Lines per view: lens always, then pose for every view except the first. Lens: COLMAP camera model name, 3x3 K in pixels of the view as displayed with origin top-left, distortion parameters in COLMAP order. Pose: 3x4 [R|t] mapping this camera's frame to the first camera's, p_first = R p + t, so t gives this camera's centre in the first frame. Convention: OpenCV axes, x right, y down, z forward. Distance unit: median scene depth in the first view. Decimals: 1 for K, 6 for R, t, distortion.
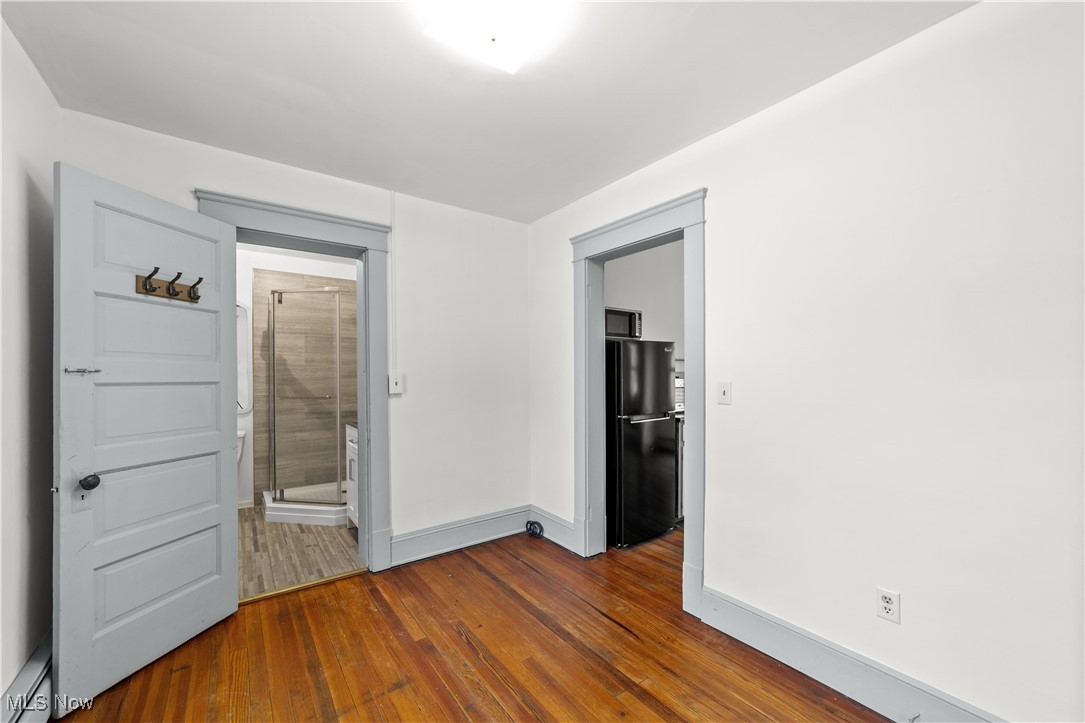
lens RADIAL K [[415.0, 0, 537.3], [0, 415.0, 366.3], [0, 0, 1]] dist [-0.001529, 0.000378]
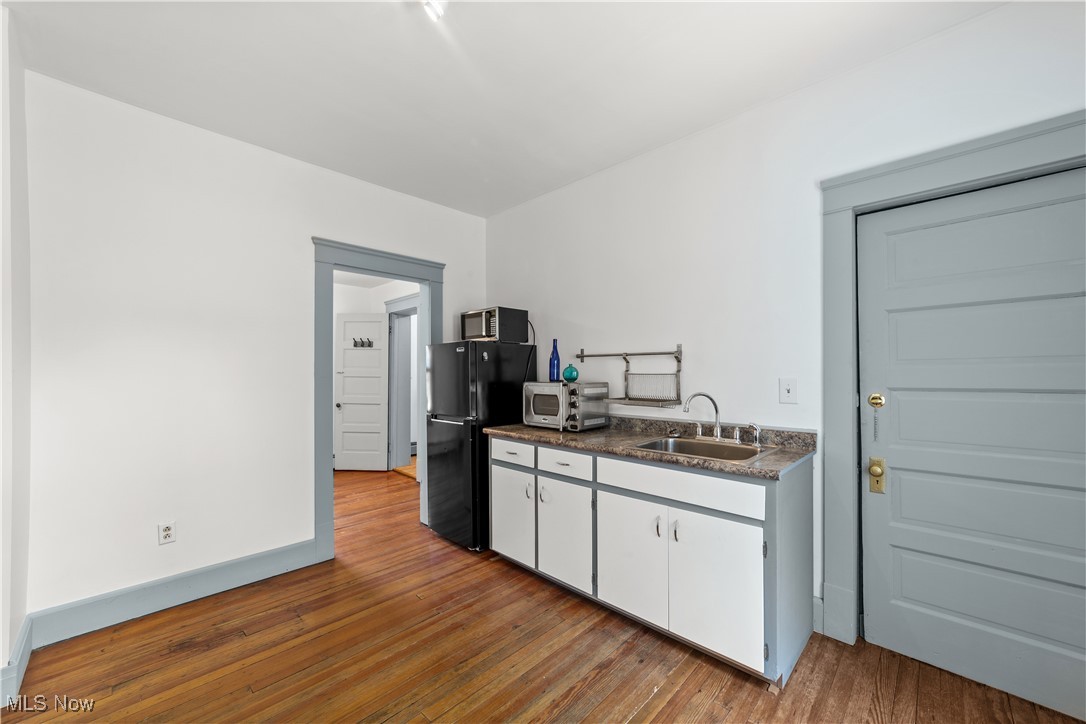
lens RADIAL K [[417.4, 0, 545.0], [0, 417.4, 375.2], [0, 0, 1]] dist [-0.020288, 0.000079]
pose [[0.164460, 0.007114, -0.986358, 2.012822], [0.012625, 0.999877, 0.009316, 0.017361], [0.986303, -0.013985, 0.164350, 1.669644]]
